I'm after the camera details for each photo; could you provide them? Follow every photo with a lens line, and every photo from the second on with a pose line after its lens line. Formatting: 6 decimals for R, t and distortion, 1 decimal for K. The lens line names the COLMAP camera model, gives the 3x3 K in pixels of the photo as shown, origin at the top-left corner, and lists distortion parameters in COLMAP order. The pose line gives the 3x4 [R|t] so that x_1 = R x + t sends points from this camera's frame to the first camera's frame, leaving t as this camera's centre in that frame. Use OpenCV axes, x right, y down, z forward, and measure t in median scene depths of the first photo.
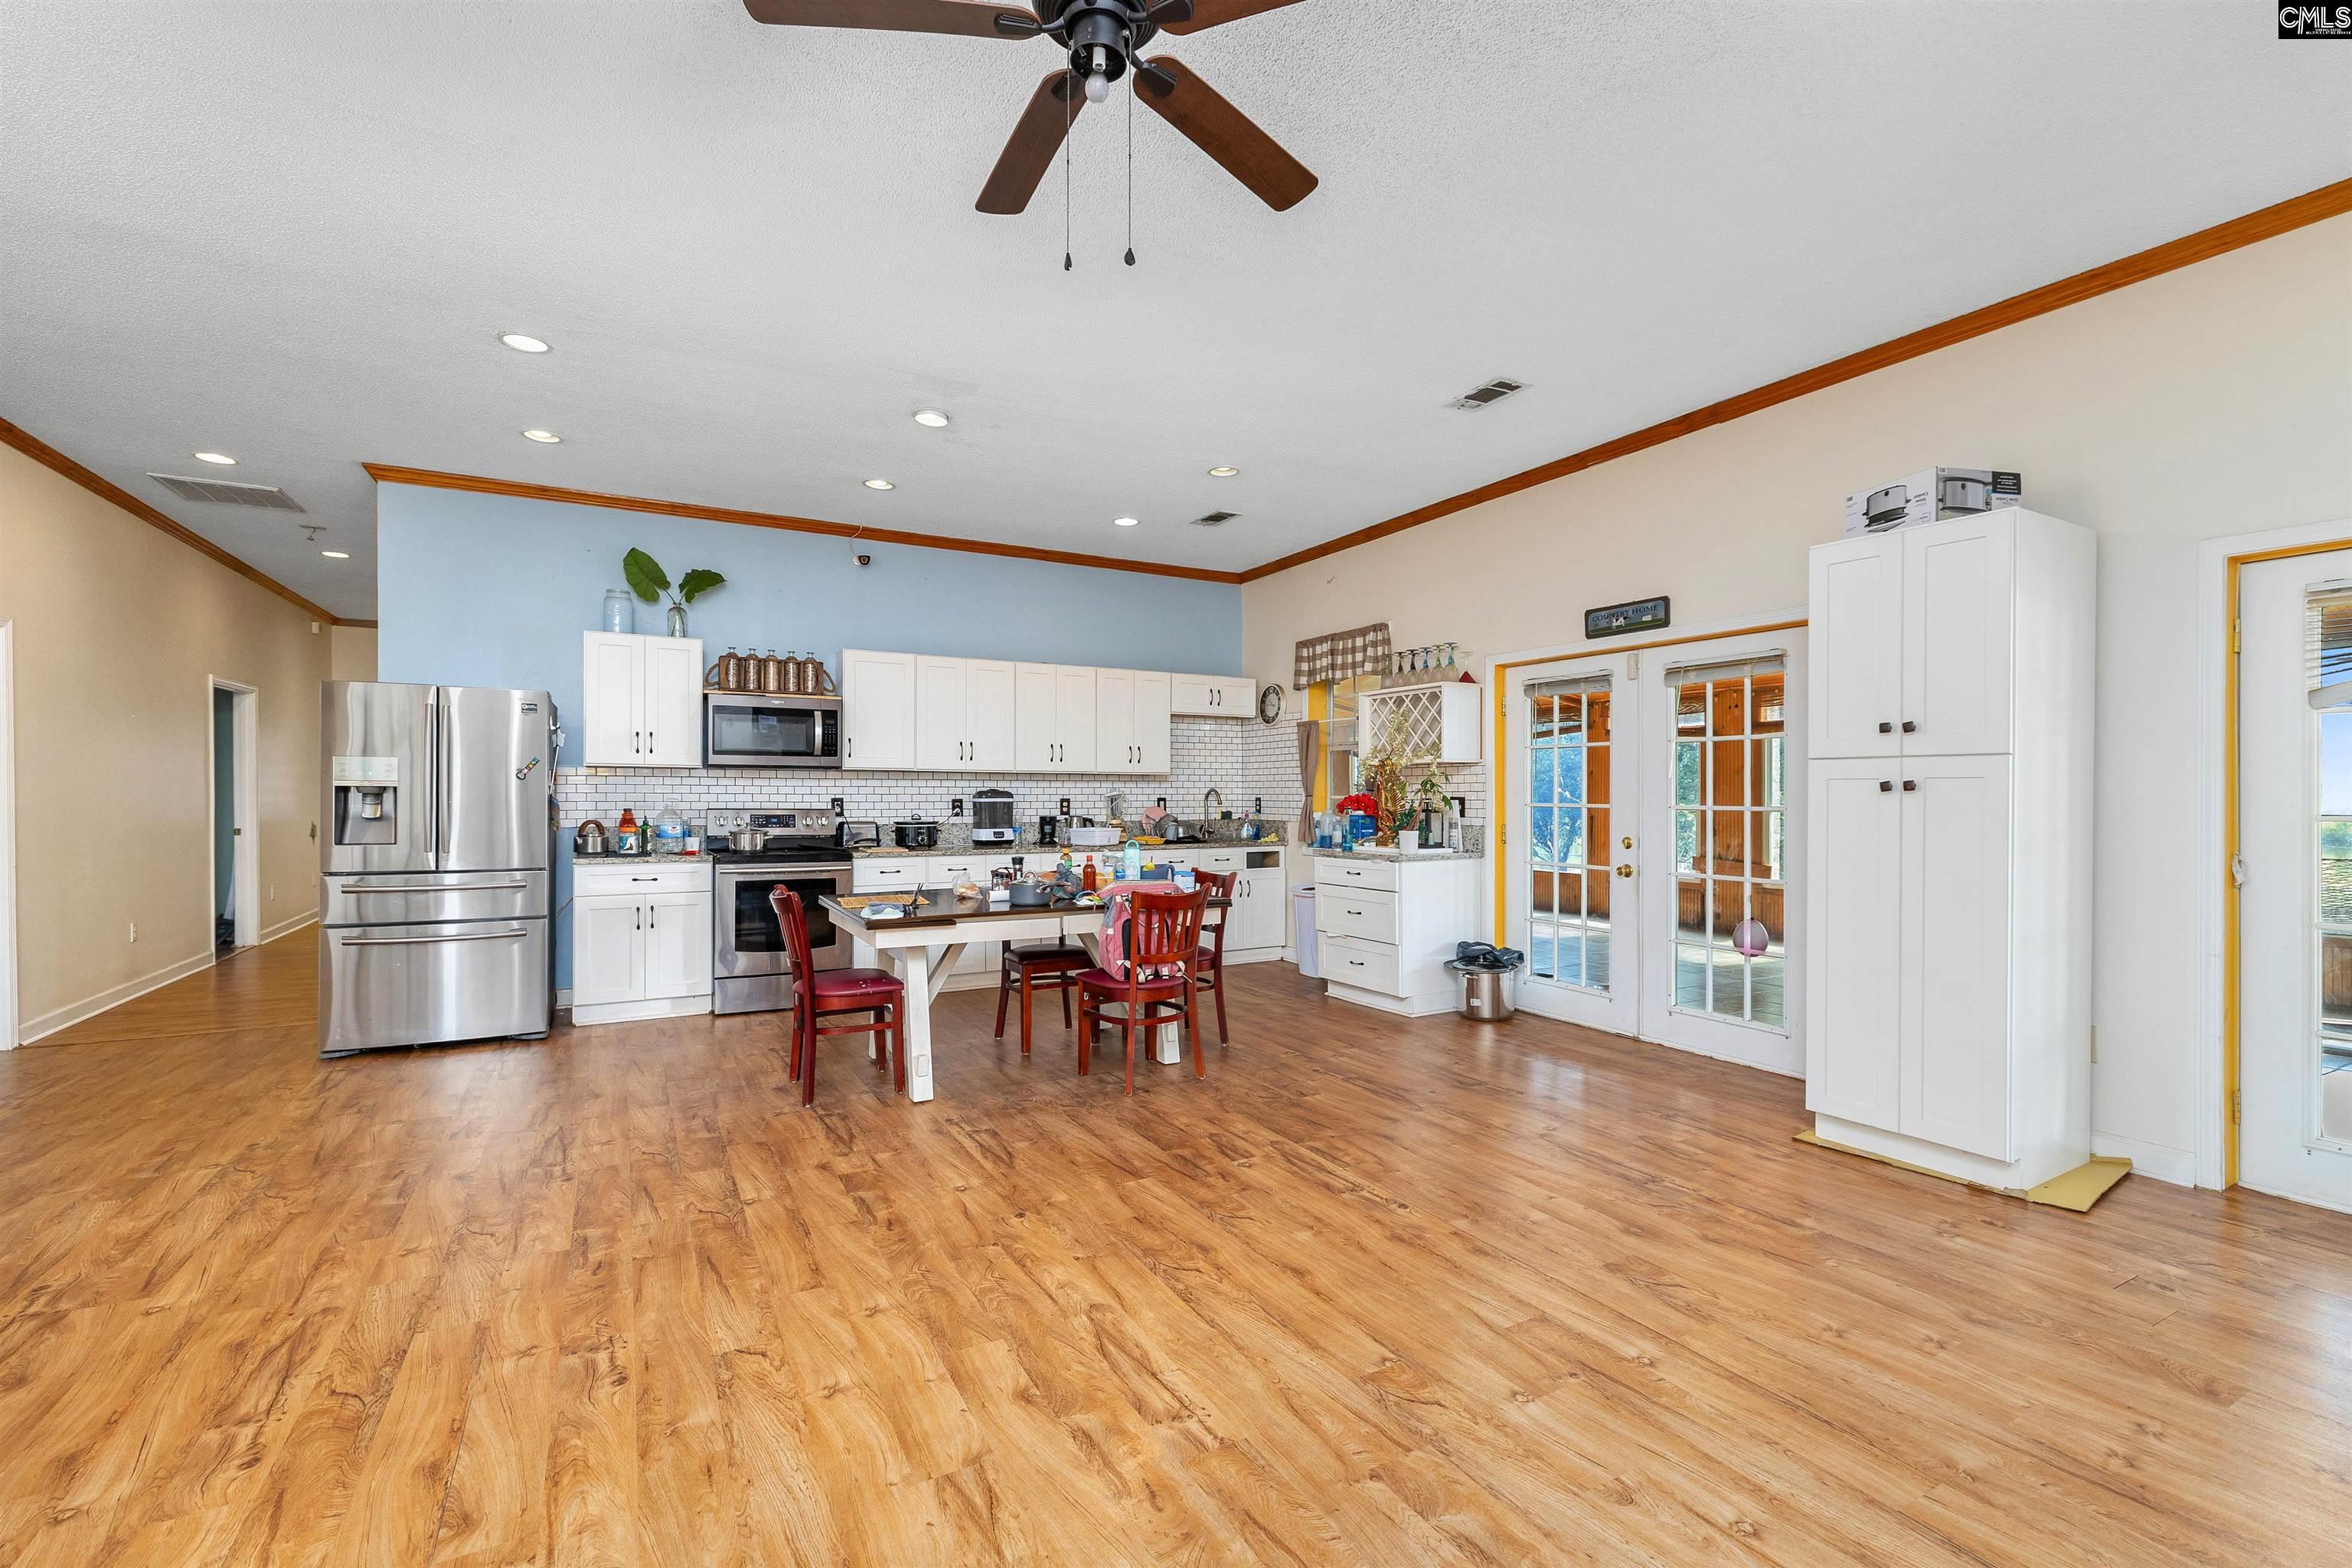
lens RADIAL K [[1020.3, 0, 1167.2], [0, 1020.3, 789.9], [0, 0, 1]] dist [0.002664, -0.000801]
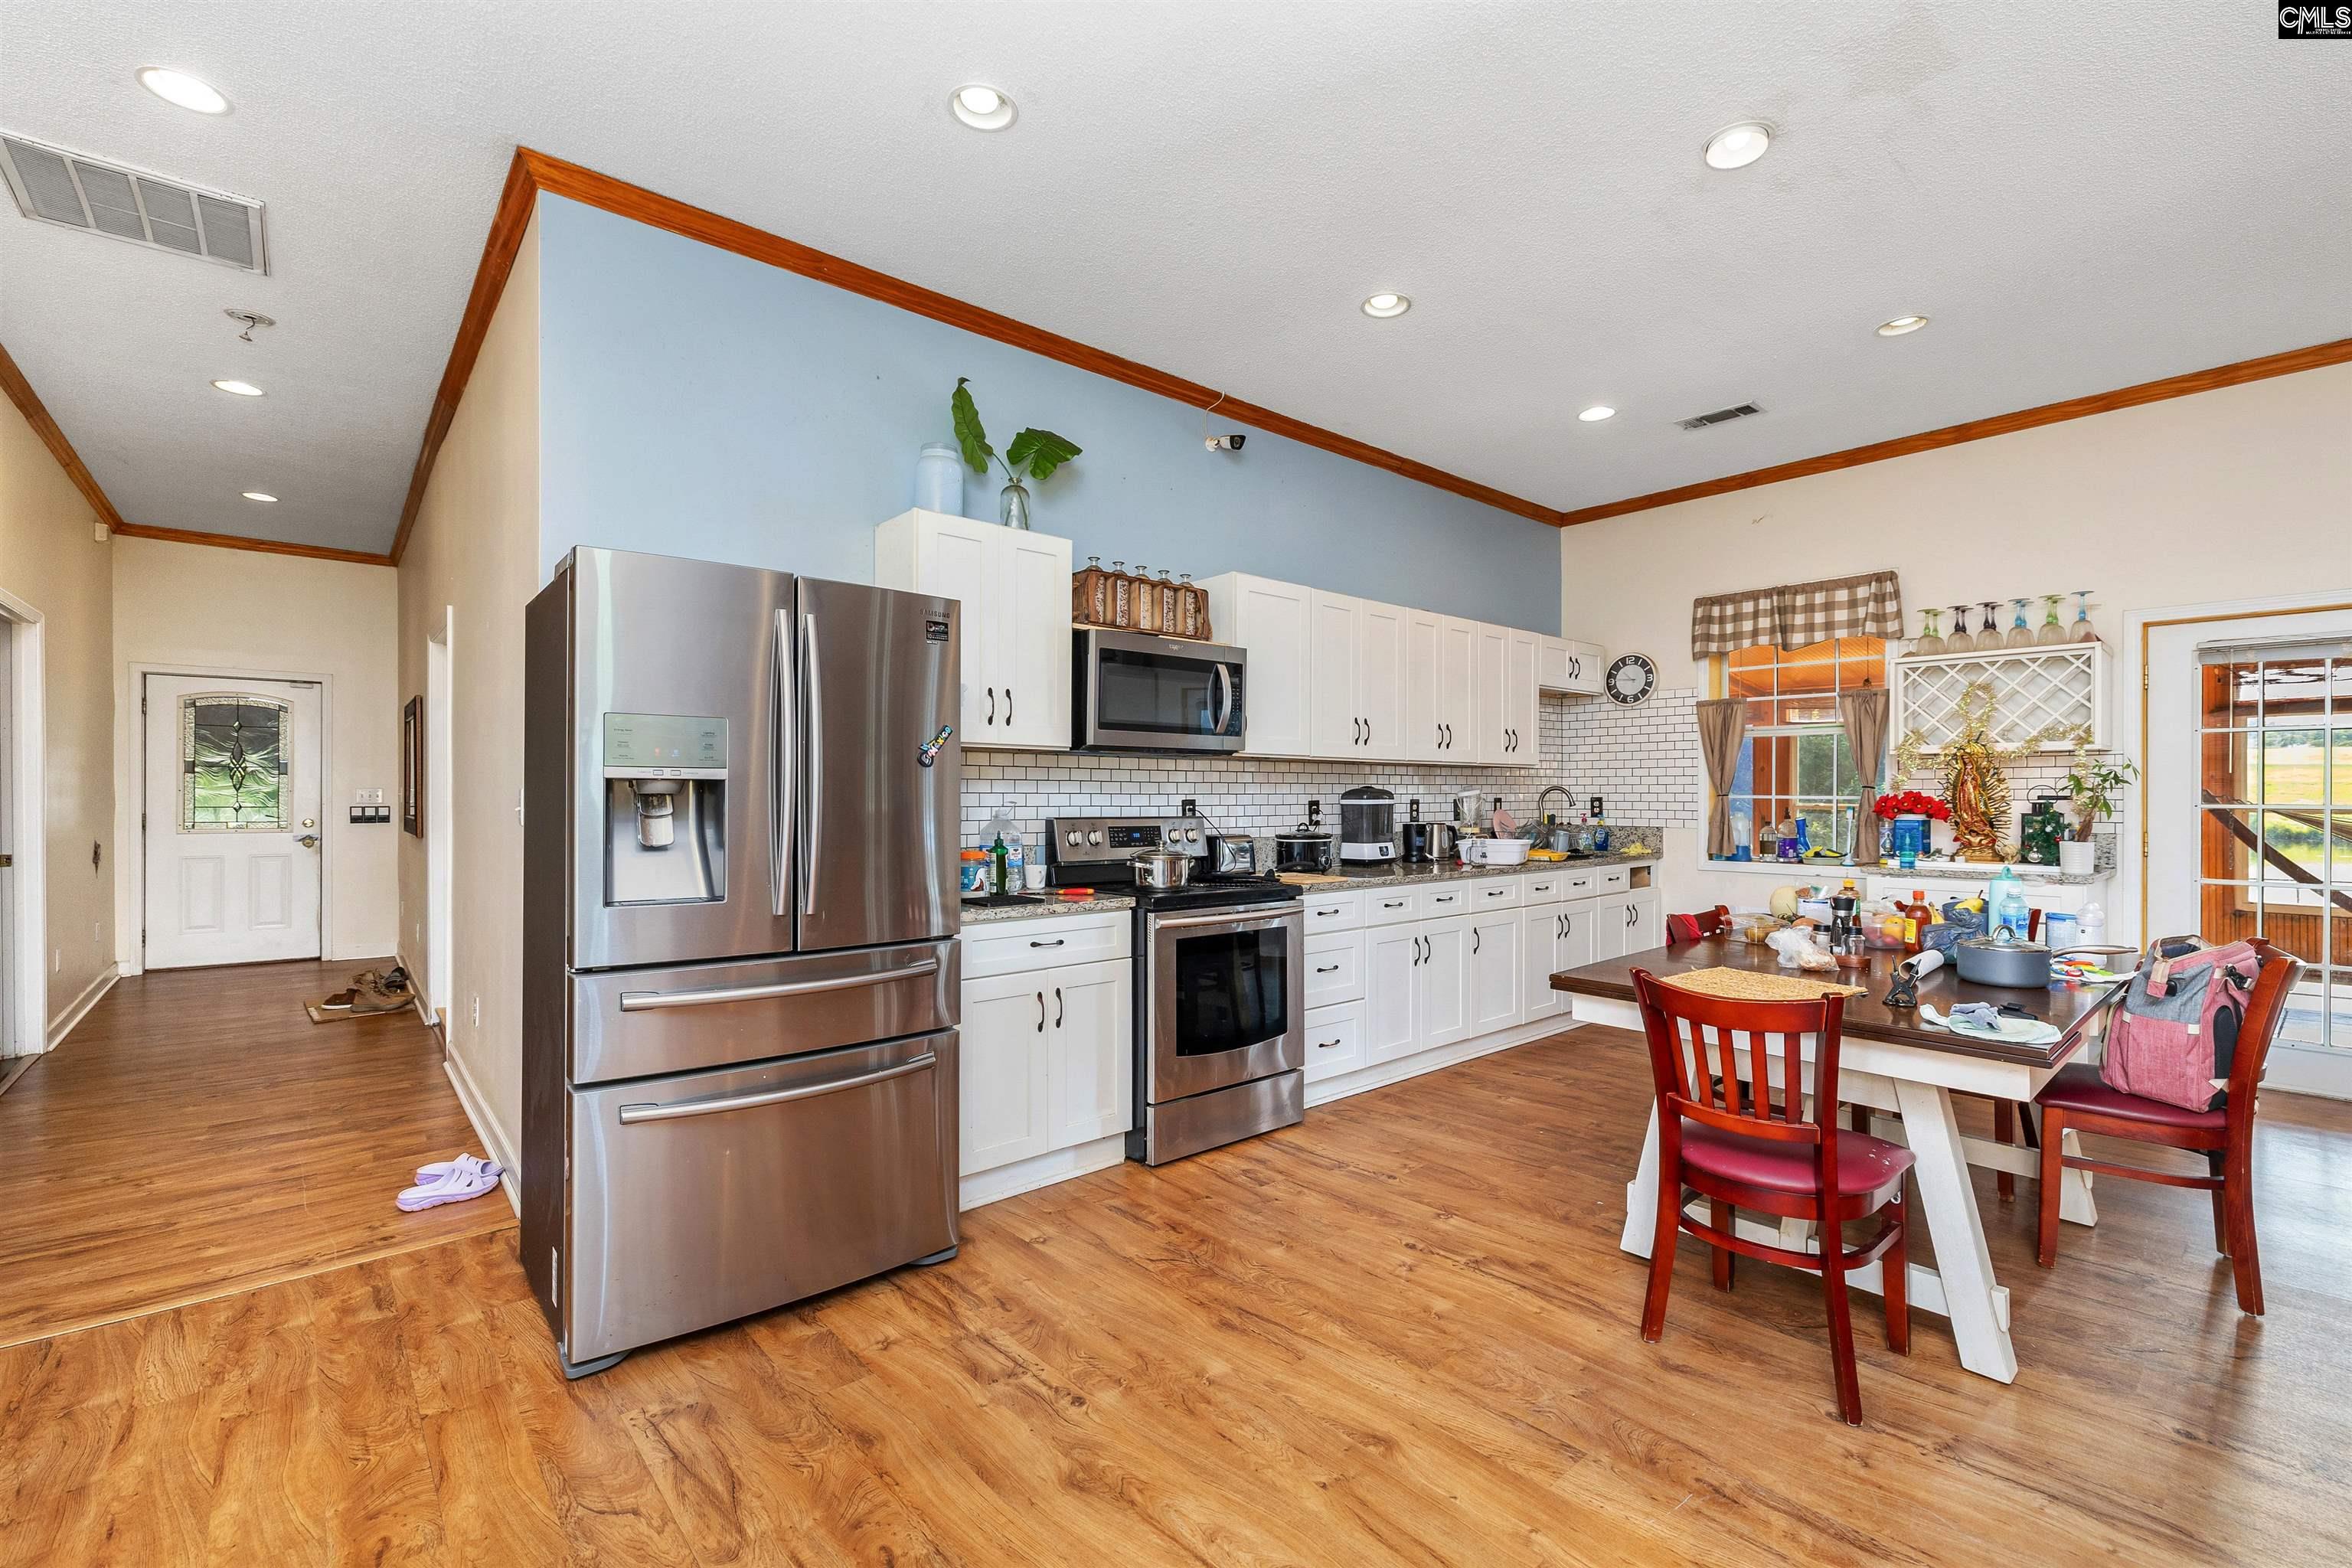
lens RADIAL K [[1020.3, 0, 1182.9], [0, 1020.3, 785.0], [0, 0, 1]] dist [0.002664, -0.000801]
pose [[0.976762, -0.000572, 0.214325, -0.644518], [0.001410, 0.999992, -0.003753, 0.000985], [-0.214321, 0.003968, 0.976755, 0.483965]]
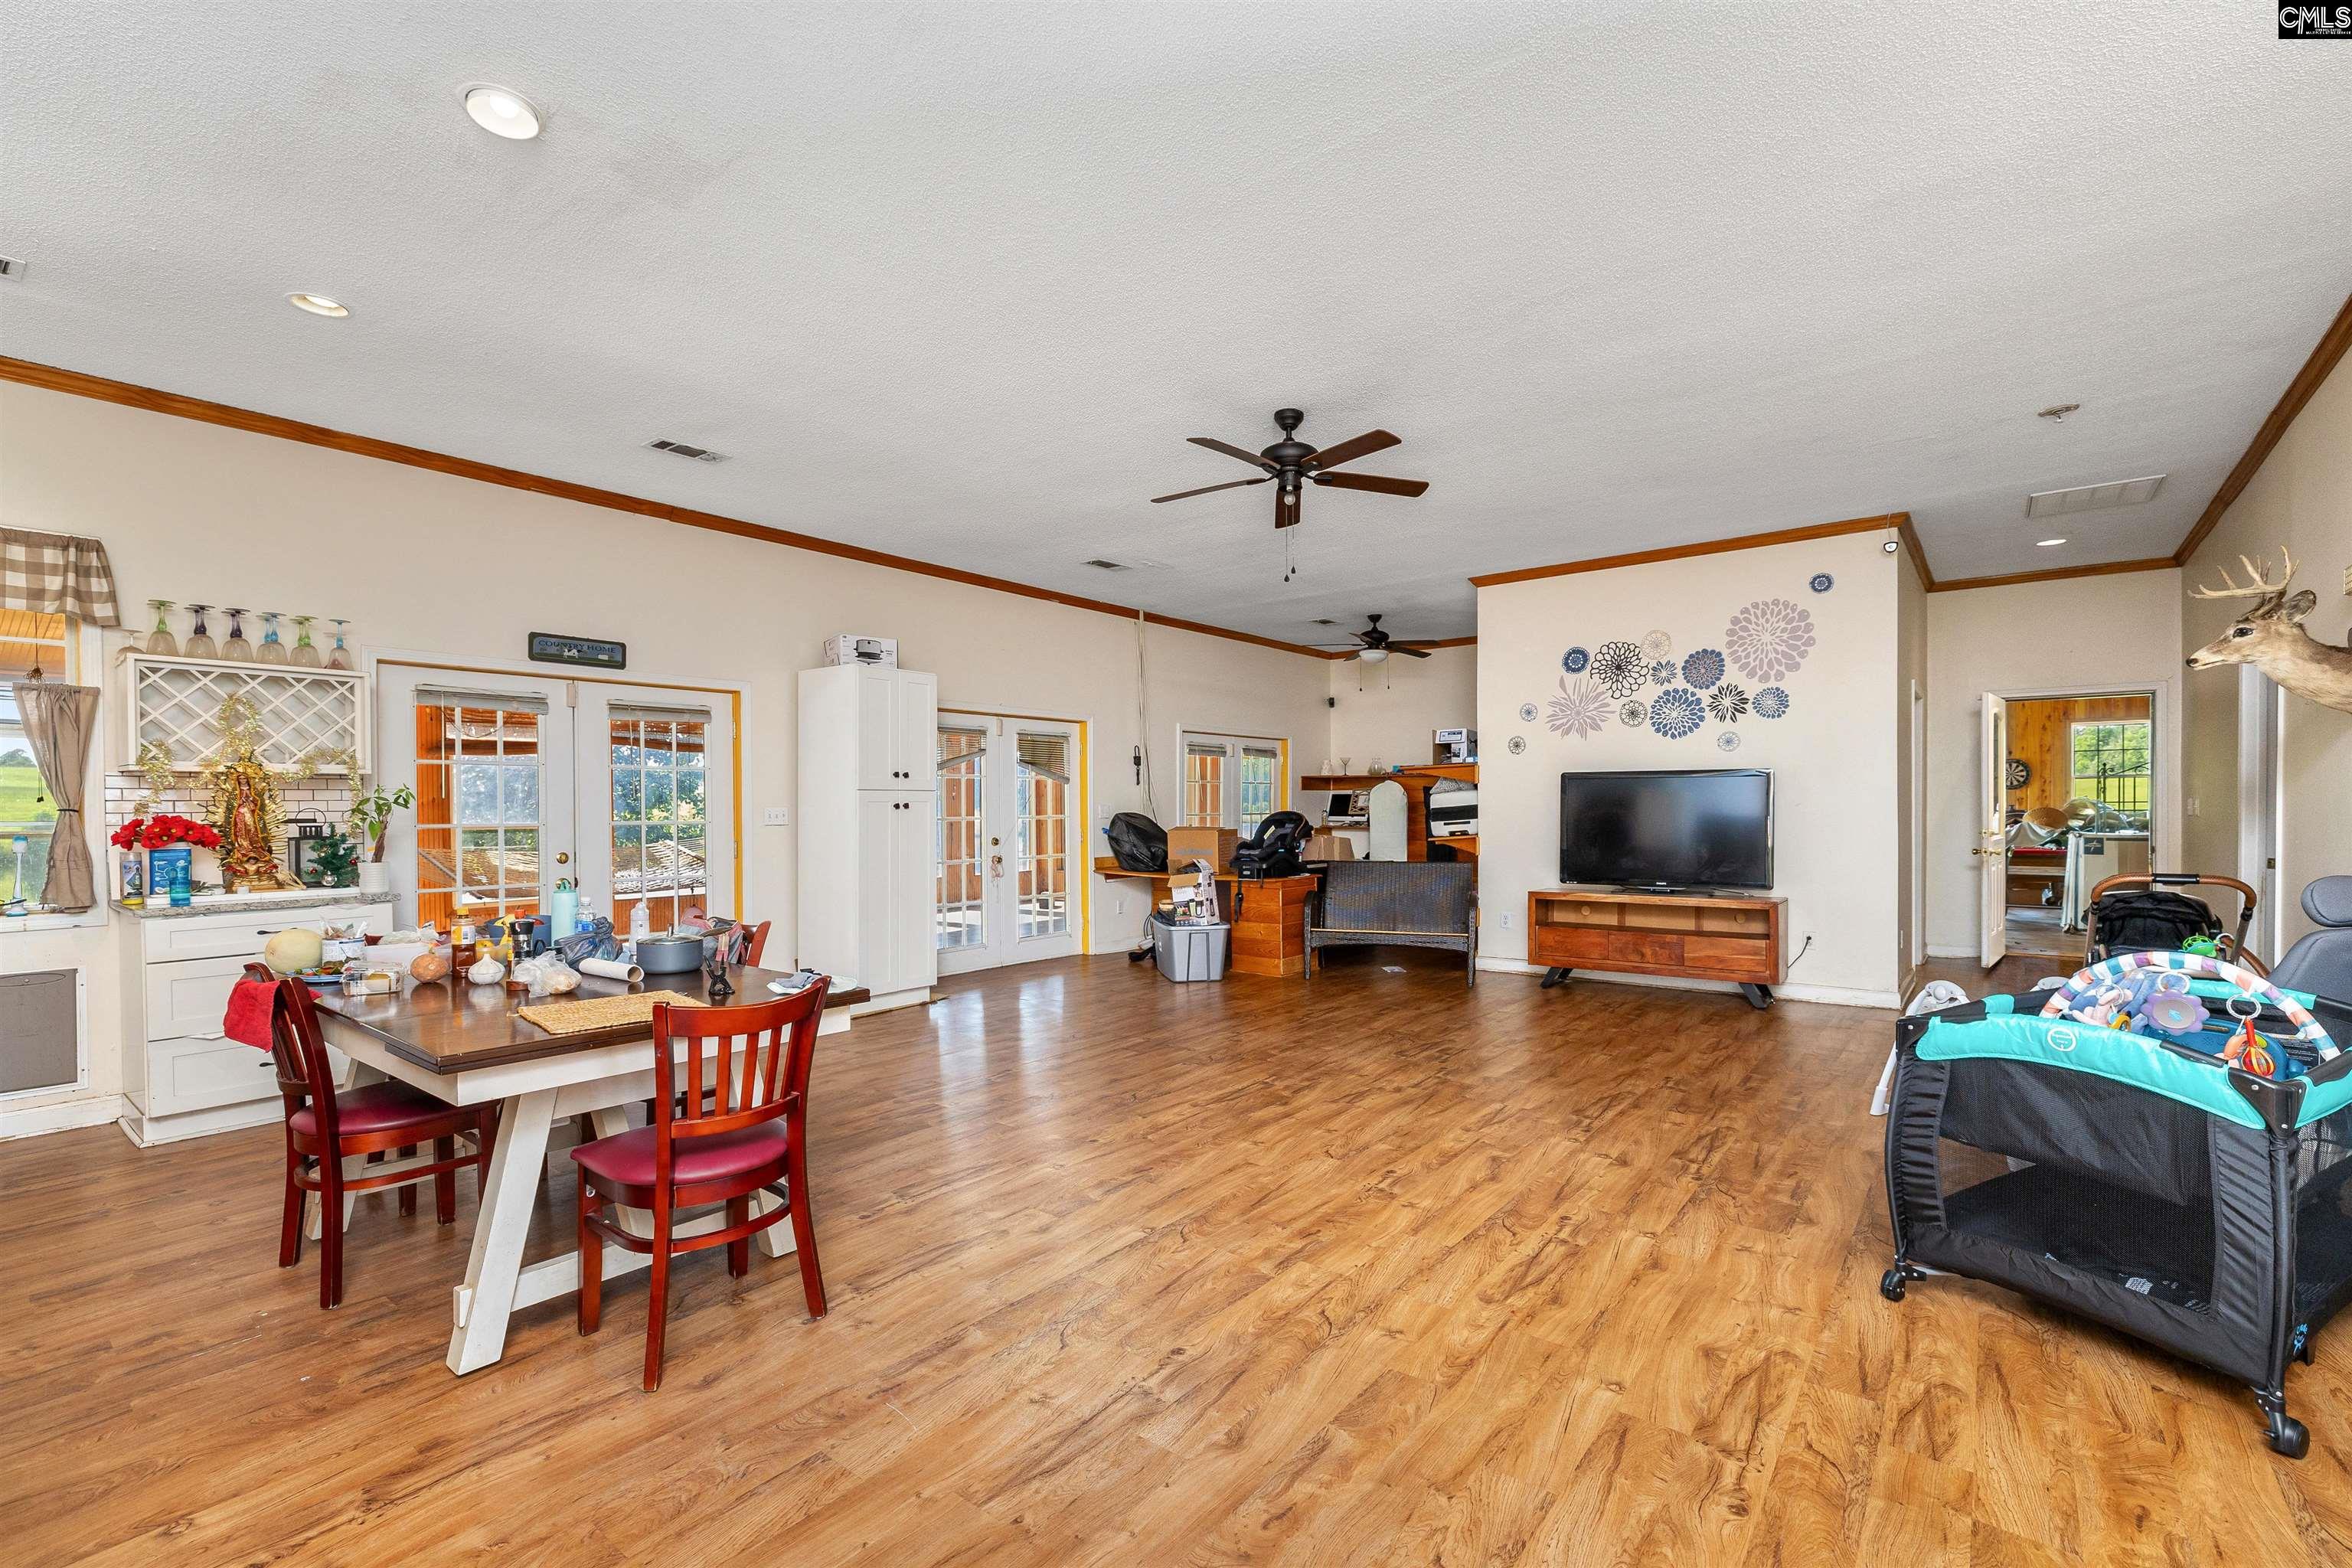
lens RADIAL K [[1020.3, 0, 1195.1], [0, 1020.3, 824.5], [0, 0, 1]] dist [0.002664, -0.000801]
pose [[-0.401630, -0.016619, 0.915651, -0.842890], [0.000744, 0.999829, 0.018473, -0.003116], [-0.915802, 0.008100, -0.401549, 0.861925]]
